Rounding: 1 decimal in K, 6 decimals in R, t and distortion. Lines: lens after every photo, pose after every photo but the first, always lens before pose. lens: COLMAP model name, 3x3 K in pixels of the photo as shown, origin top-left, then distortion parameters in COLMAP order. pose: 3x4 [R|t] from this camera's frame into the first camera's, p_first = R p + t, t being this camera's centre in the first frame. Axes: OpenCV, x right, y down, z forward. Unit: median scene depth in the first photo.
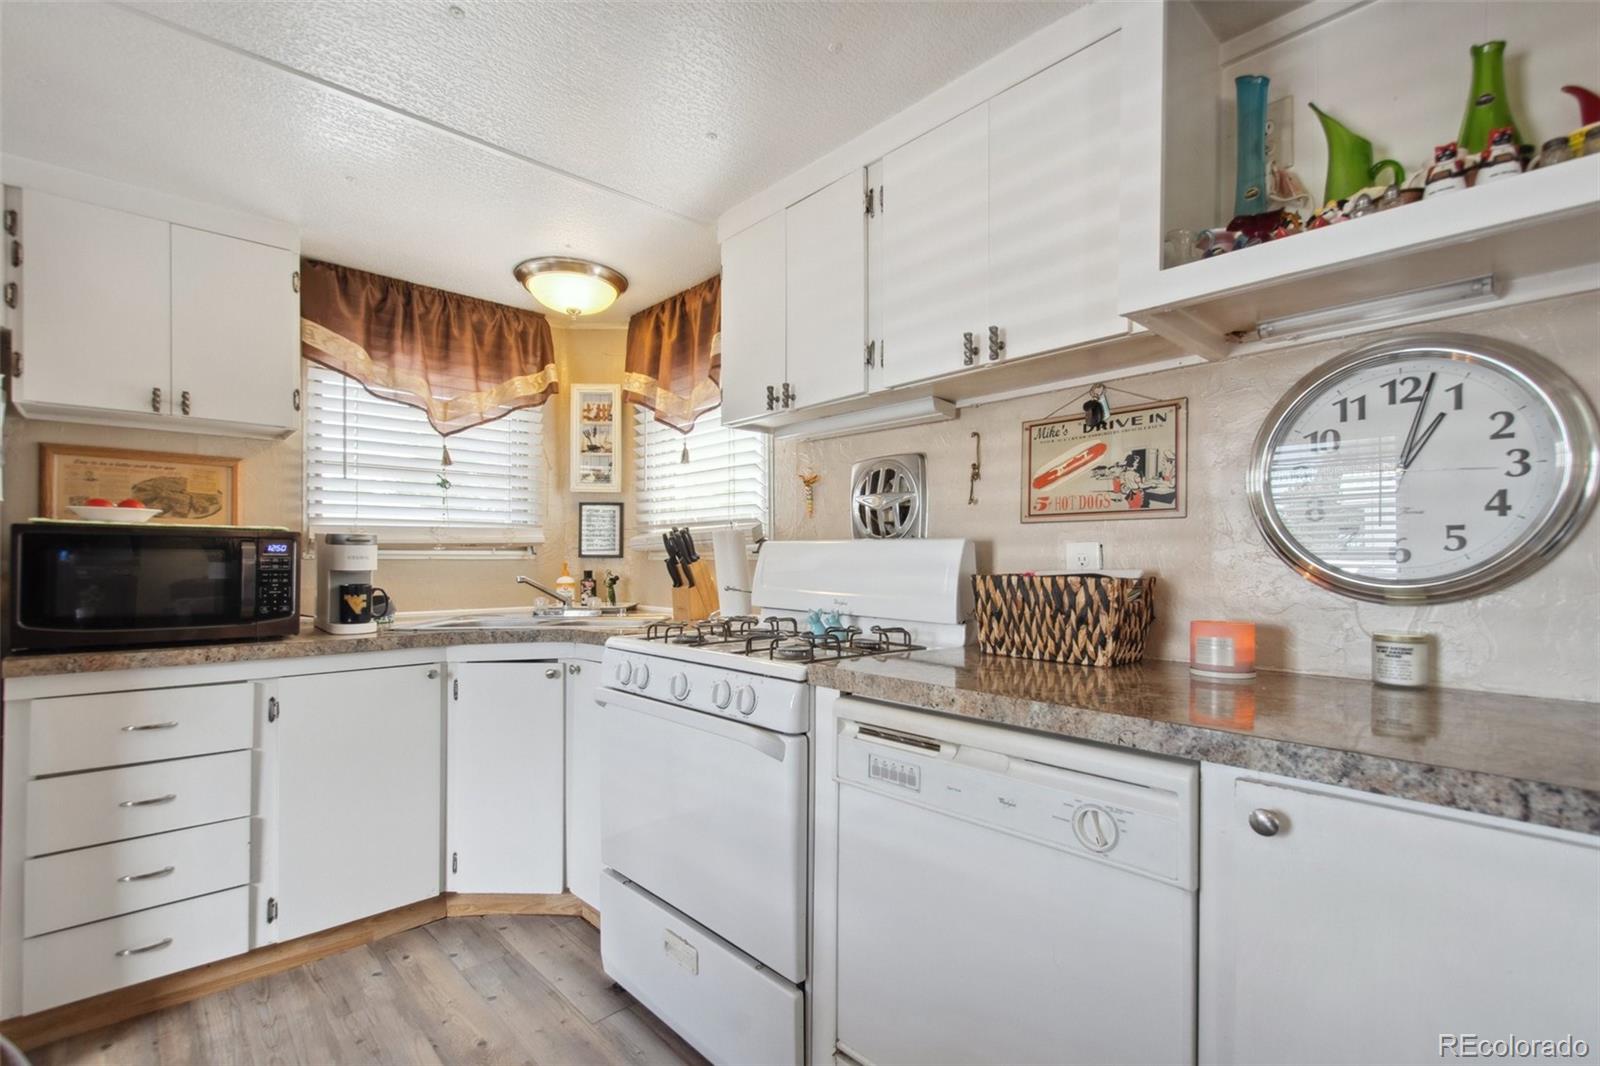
lens RADIAL K [[727.4, 0, 801.0], [0, 727.4, 559.1], [0, 0, 1]] dist [0.016083, -0.000654]
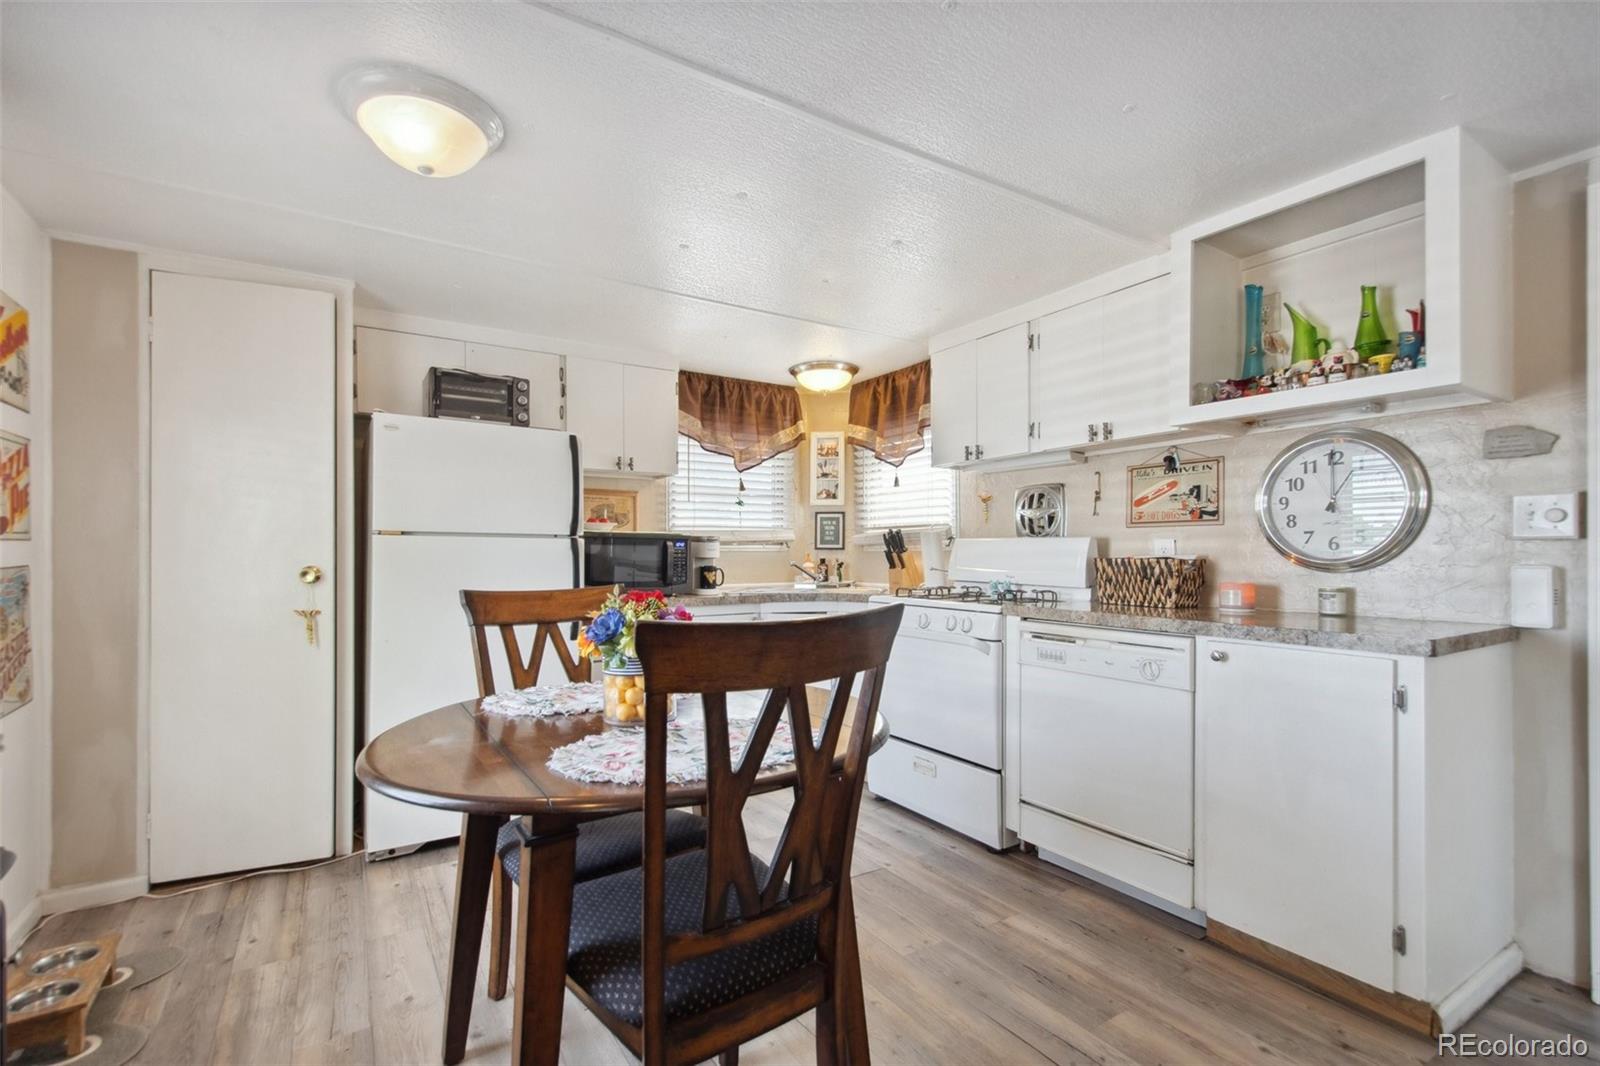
lens RADIAL K [[712.8, 0, 804.6], [0, 712.8, 551.1], [0, 0, 1]] dist [0.028947, -0.013649]
pose [[0.985667, -0.003147, -0.168672, -0.131851], [0.003006, 0.999995, -0.001091, 0.003691], [0.168675, 0.000569, 0.985672, -0.666068]]
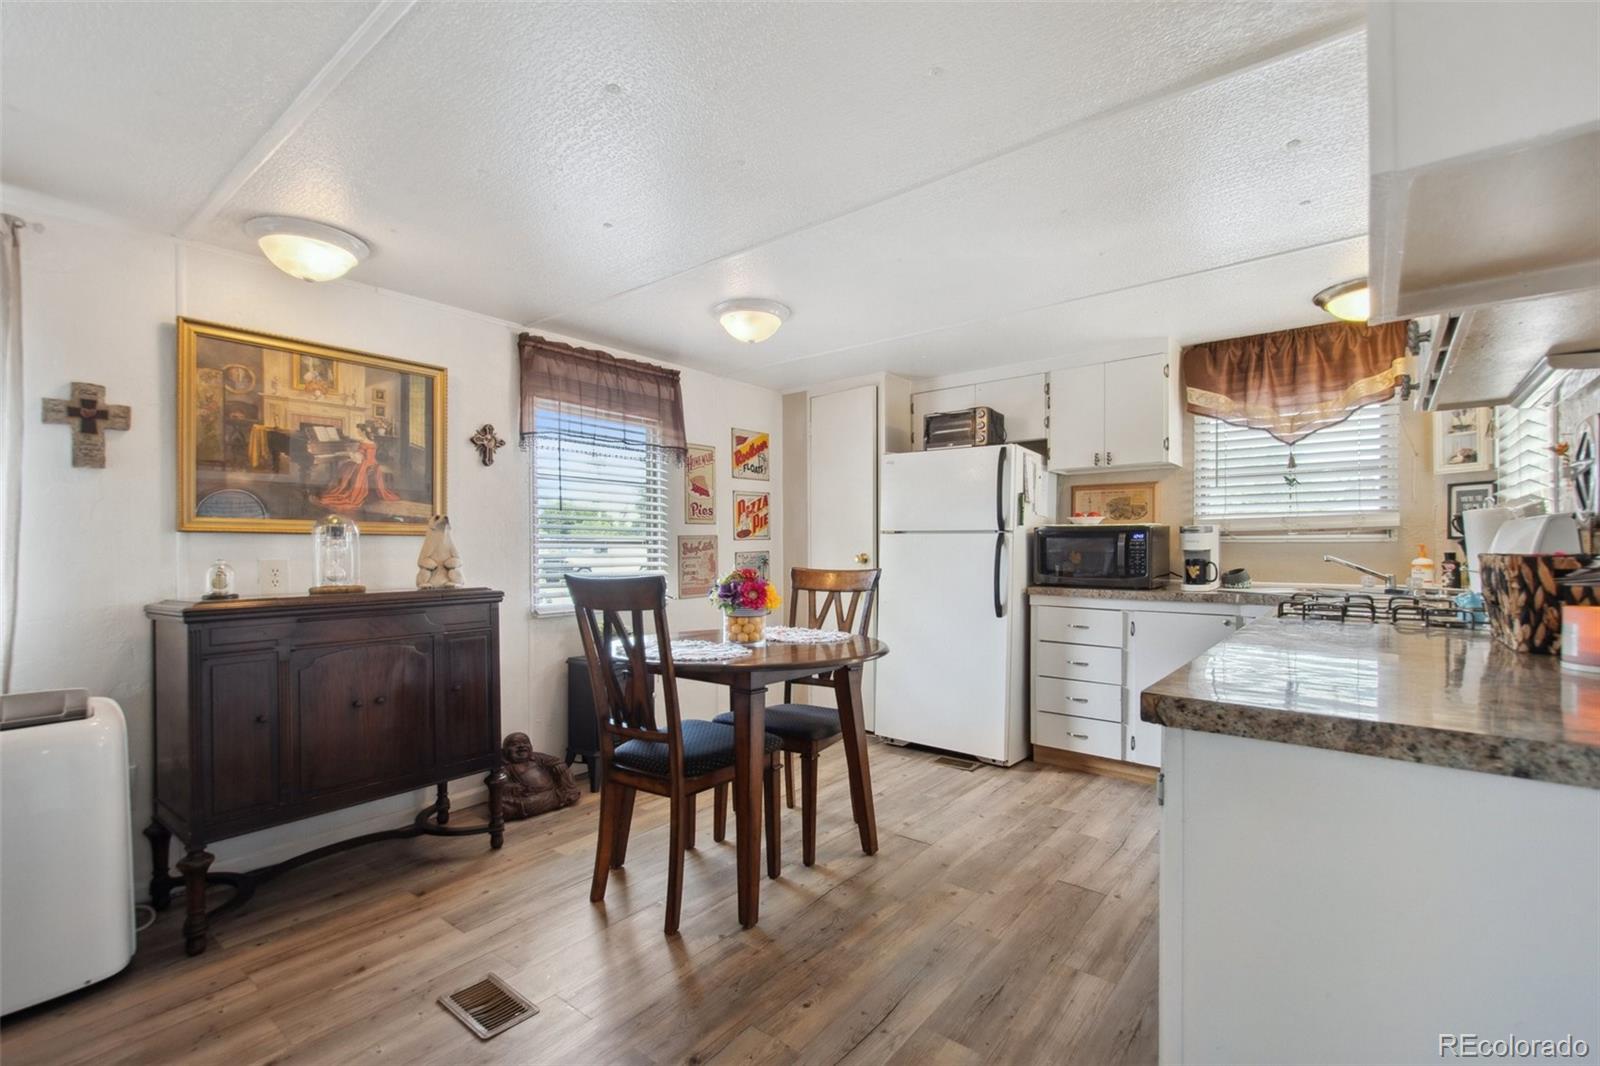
lens RADIAL K [[722.9, 0, 799.2], [0, 722.9, 548.2], [0, 0, 1]] dist [0.017264, -0.000674]
pose [[0.145019, 0.000593, -0.989429, 0.877609], [0.003928, 0.999992, 0.001176, 0.008023], [0.989421, -0.004057, 0.145015, -0.034708]]
